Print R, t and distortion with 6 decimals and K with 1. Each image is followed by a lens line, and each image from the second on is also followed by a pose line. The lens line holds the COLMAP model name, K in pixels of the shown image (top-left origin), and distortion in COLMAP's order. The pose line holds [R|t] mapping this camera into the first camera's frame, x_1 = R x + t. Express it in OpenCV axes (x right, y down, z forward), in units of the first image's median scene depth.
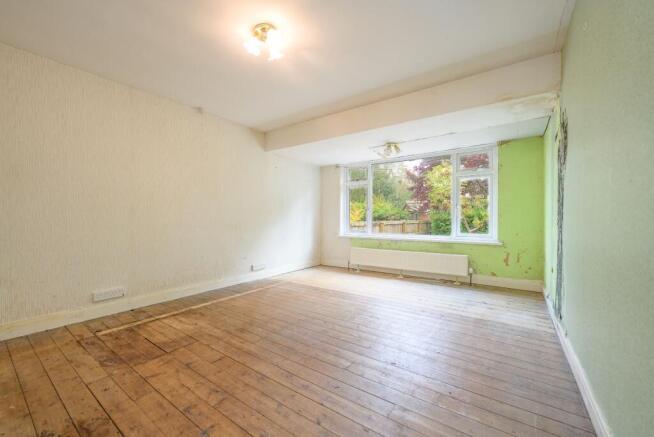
lens RADIAL K [[260.5, 0, 327.5], [0, 260.5, 219.6], [0, 0, 1]] dist [-0.006174, 0.000624]
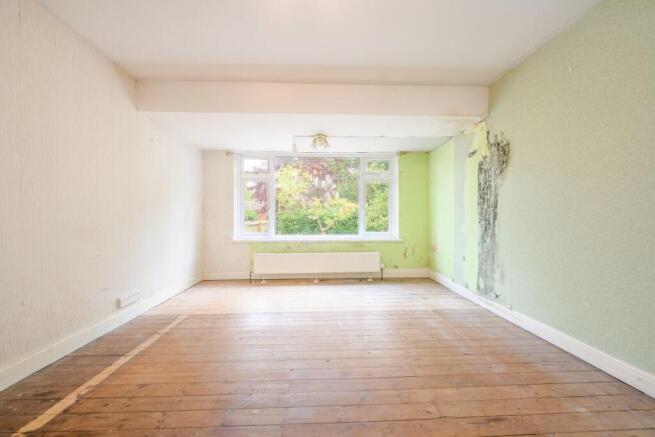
lens RADIAL K [[260.9, 0, 327.4], [0, 260.9, 217.3], [0, 0, 1]] dist [-0.006174, 0.000624]
pose [[0.790579, 0.001081, 0.612360, -0.296734], [0.005202, 0.999950, -0.008482, 0.000448], [-0.612339, 0.009891, 0.790534, 0.274884]]
